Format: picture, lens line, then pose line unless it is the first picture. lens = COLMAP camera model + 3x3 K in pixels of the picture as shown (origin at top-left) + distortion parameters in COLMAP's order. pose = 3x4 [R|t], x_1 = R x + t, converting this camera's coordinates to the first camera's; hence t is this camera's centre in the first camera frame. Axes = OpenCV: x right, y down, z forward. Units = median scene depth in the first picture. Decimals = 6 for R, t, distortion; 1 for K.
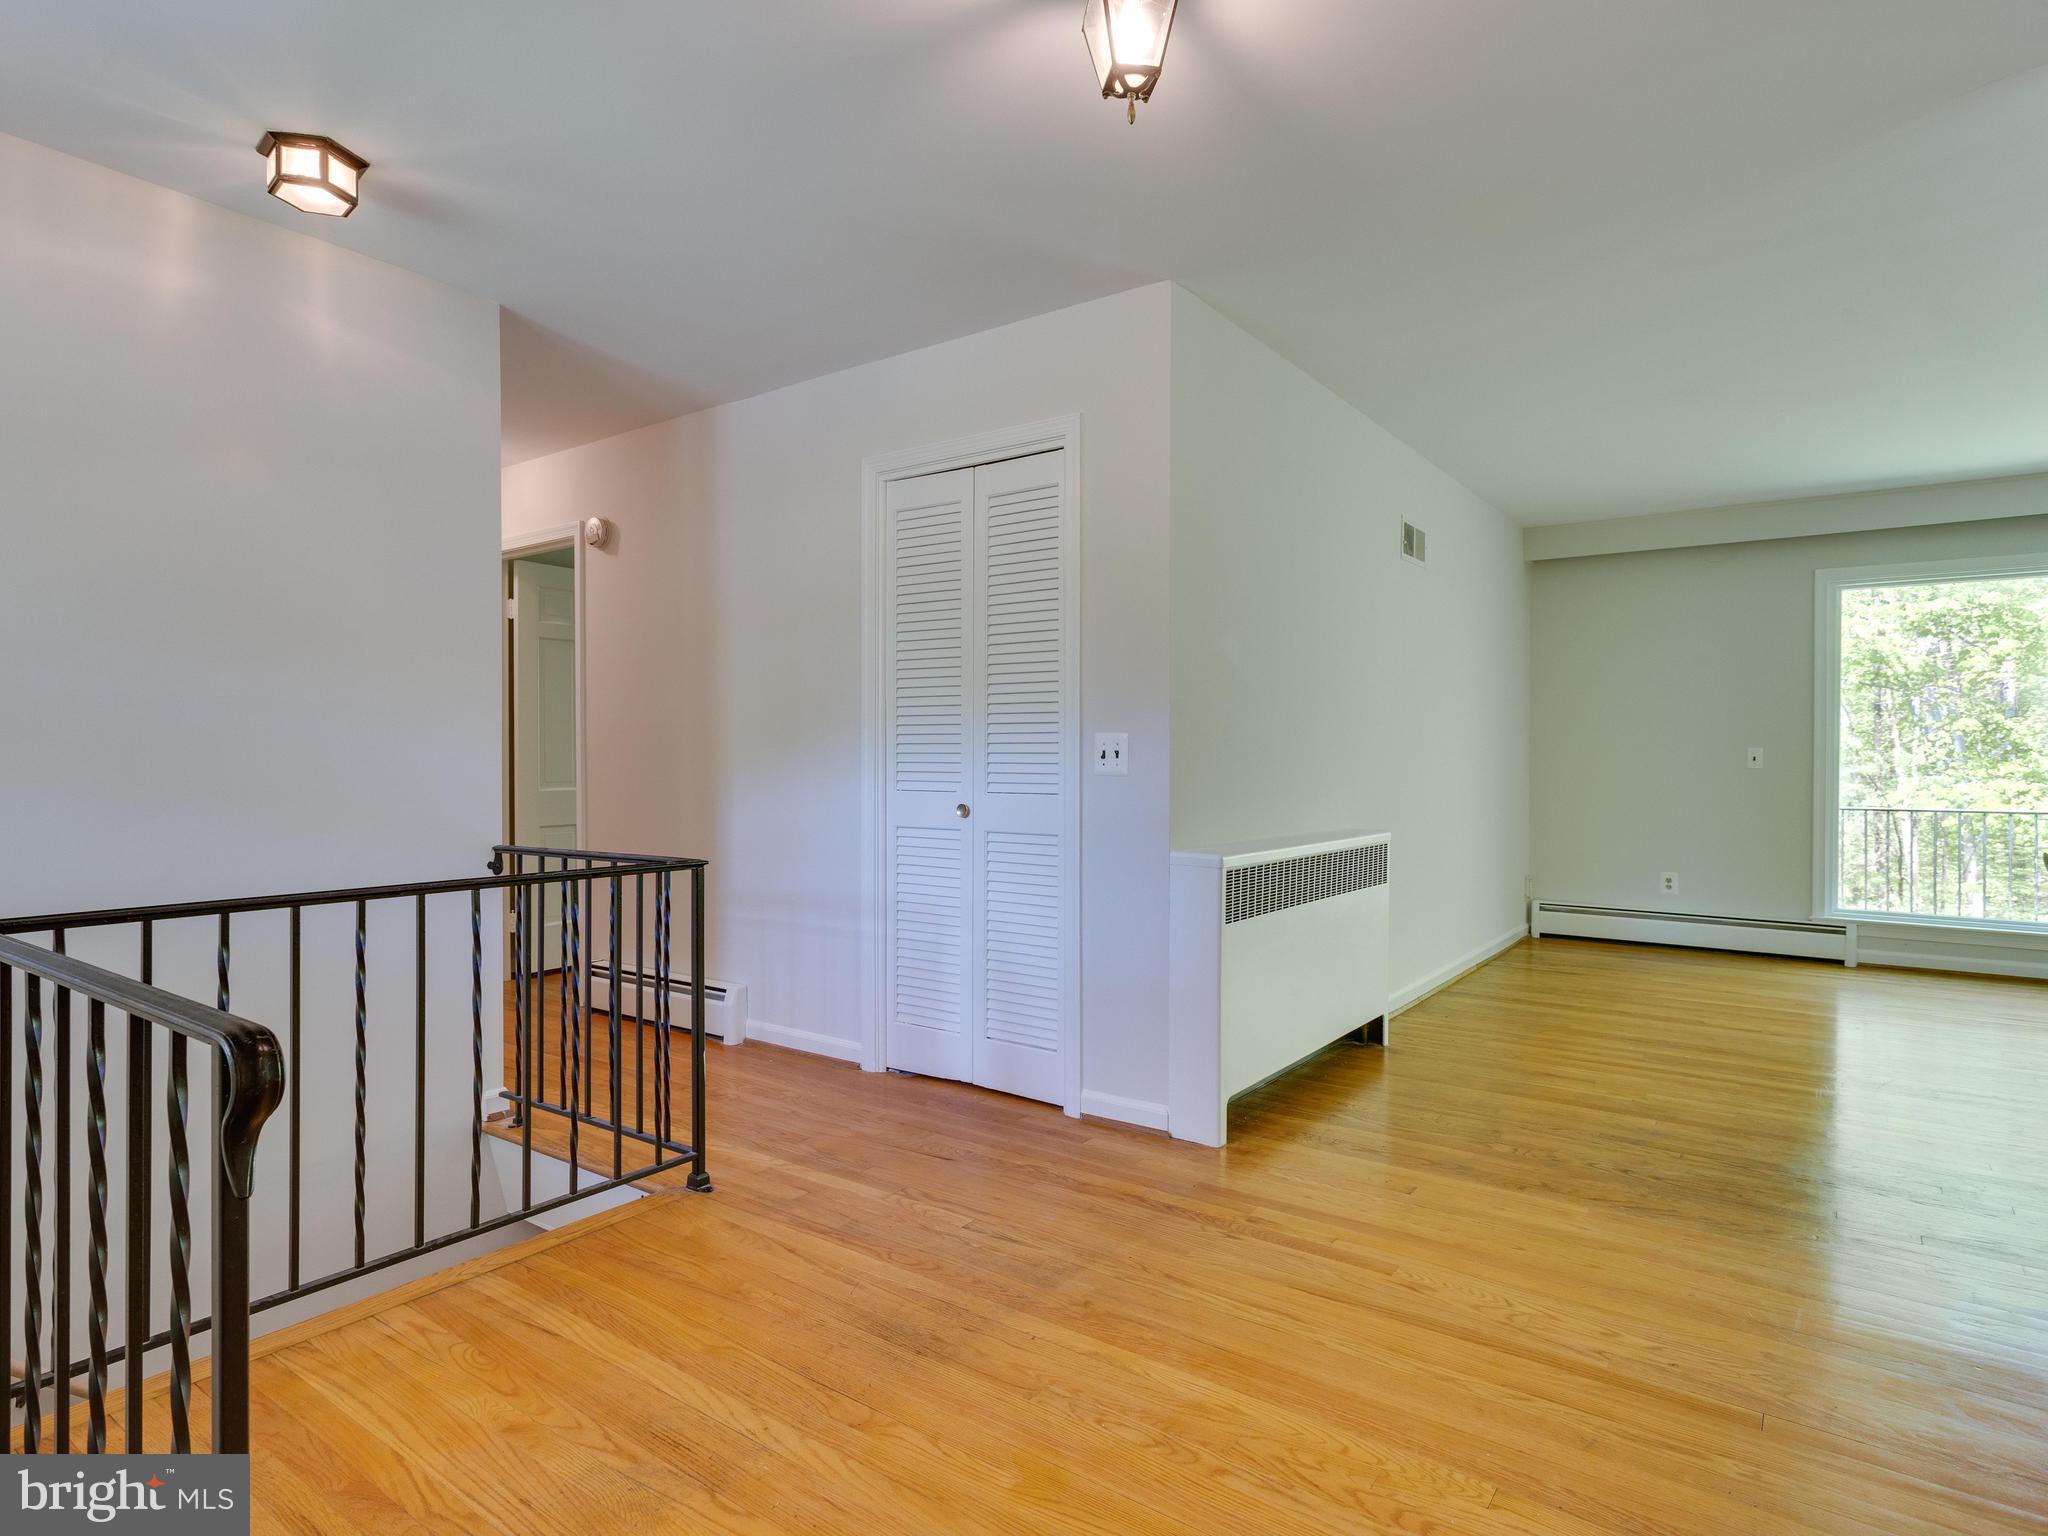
lens RADIAL K [[1136.8, 0, 1018.9], [0, 1136.8, 765.8], [0, 0, 1]] dist [-0.000496, 0.000084]
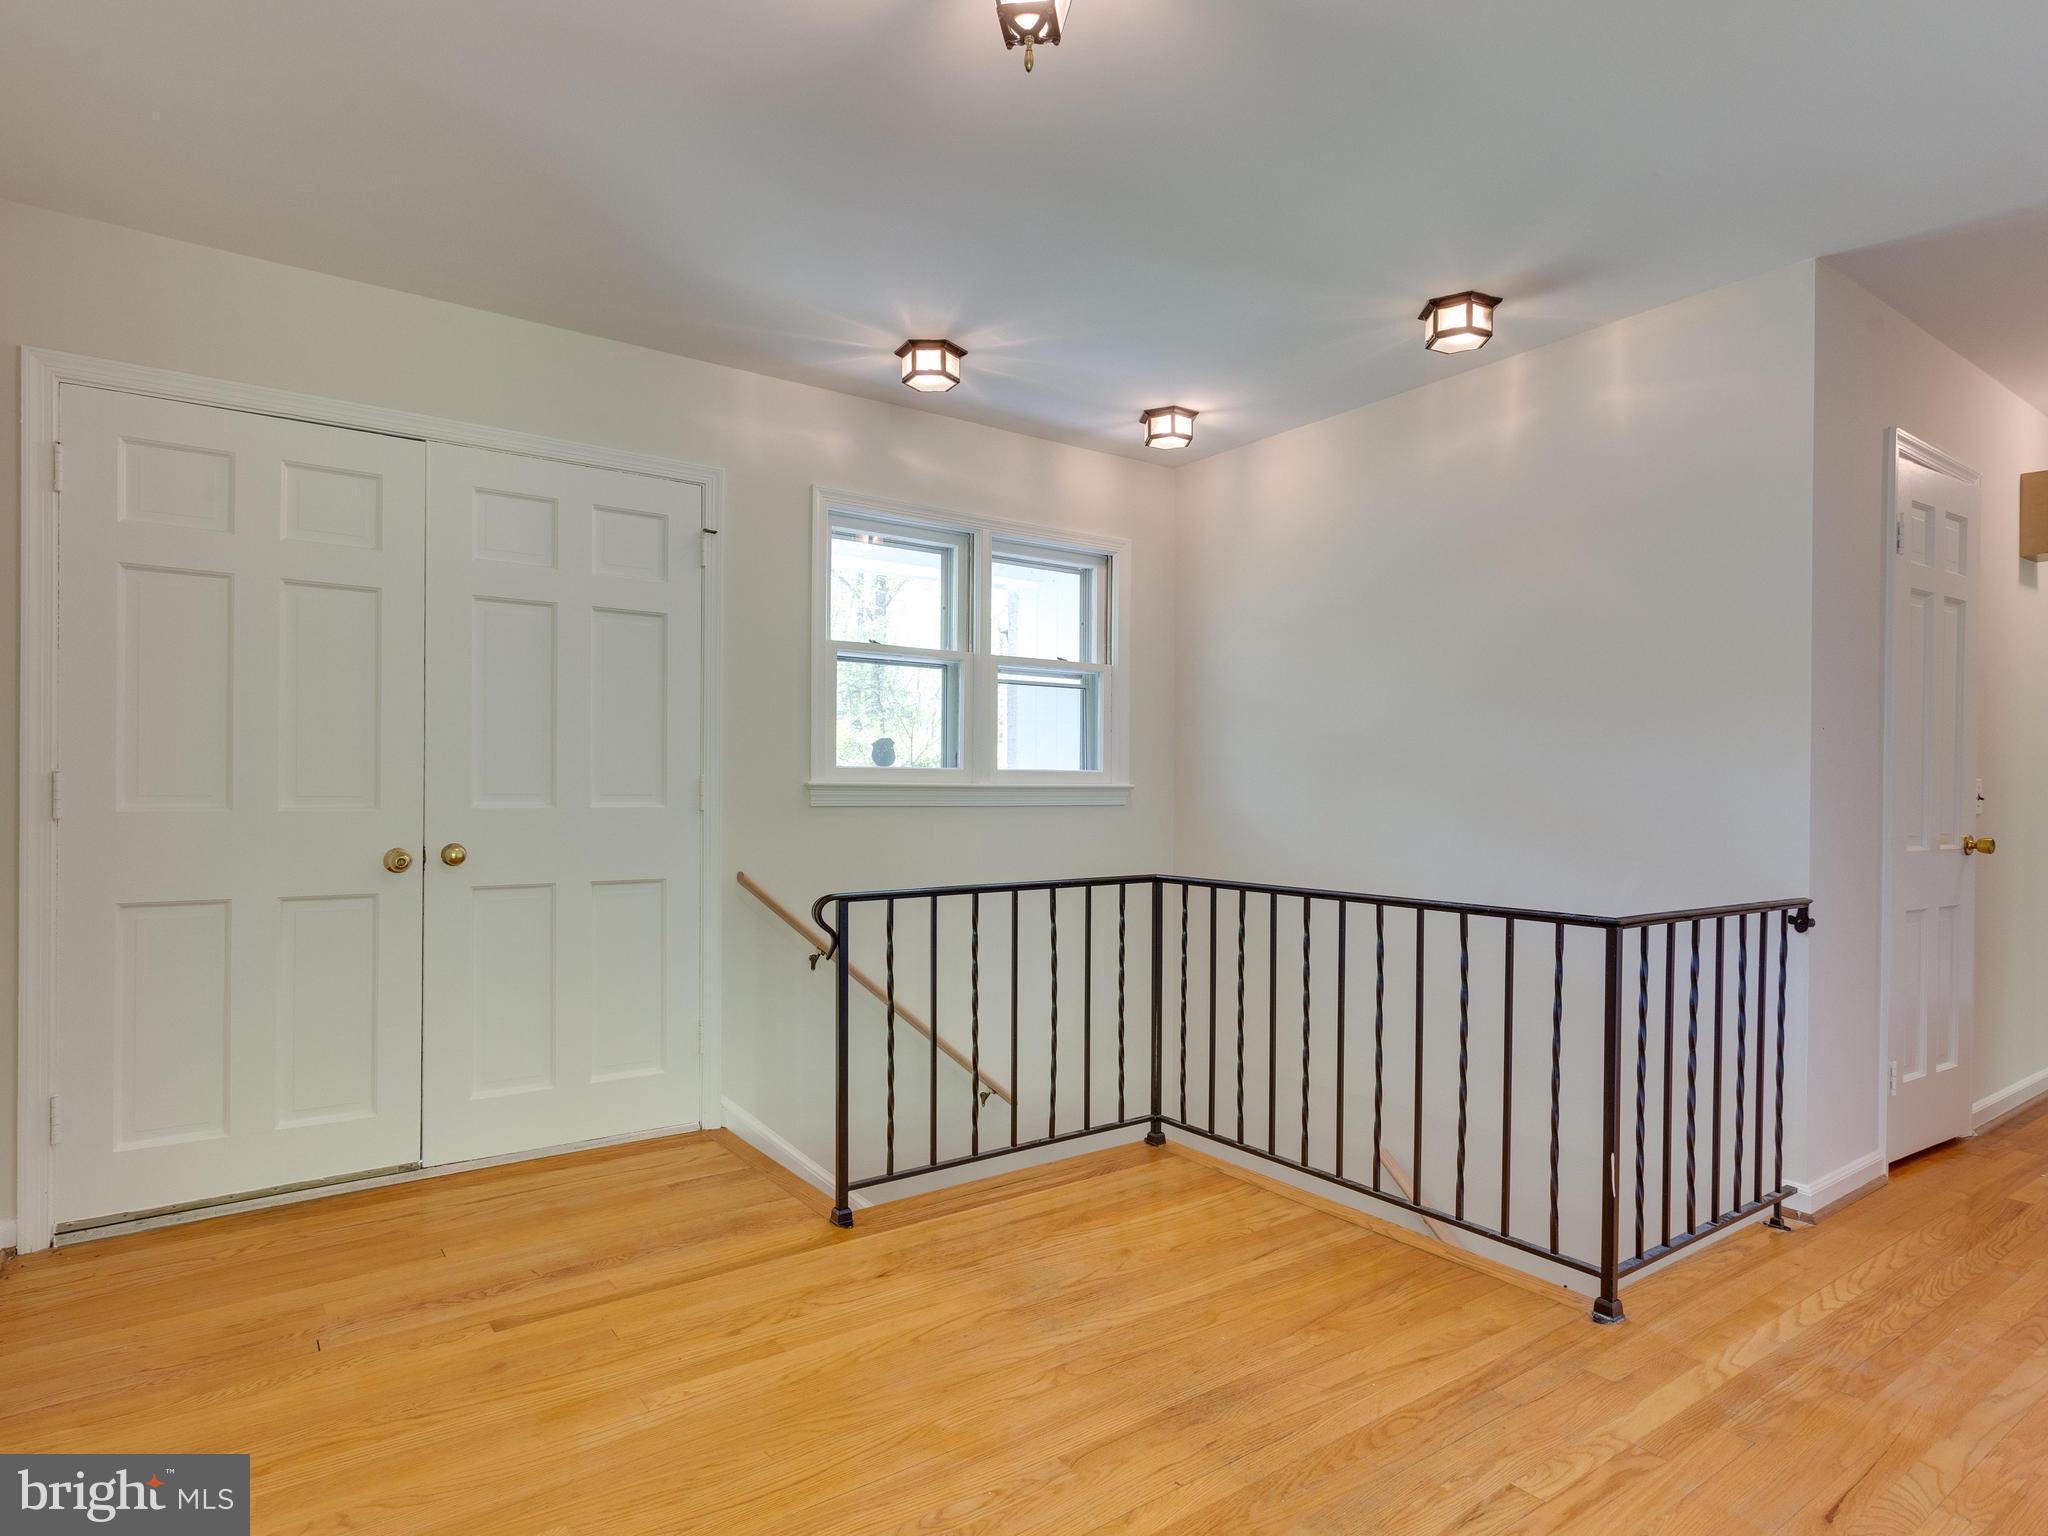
lens RADIAL K [[1105.7, 0, 1031.3], [0, 1105.7, 763.5], [0, 0, 1]] dist [0.002175, 0.001052]
pose [[-0.304575, -0.023081, -0.952209, 0.749243], [-0.009343, 0.999731, -0.021244, -0.011617], [0.952442, 0.002426, -0.304709, 1.019096]]
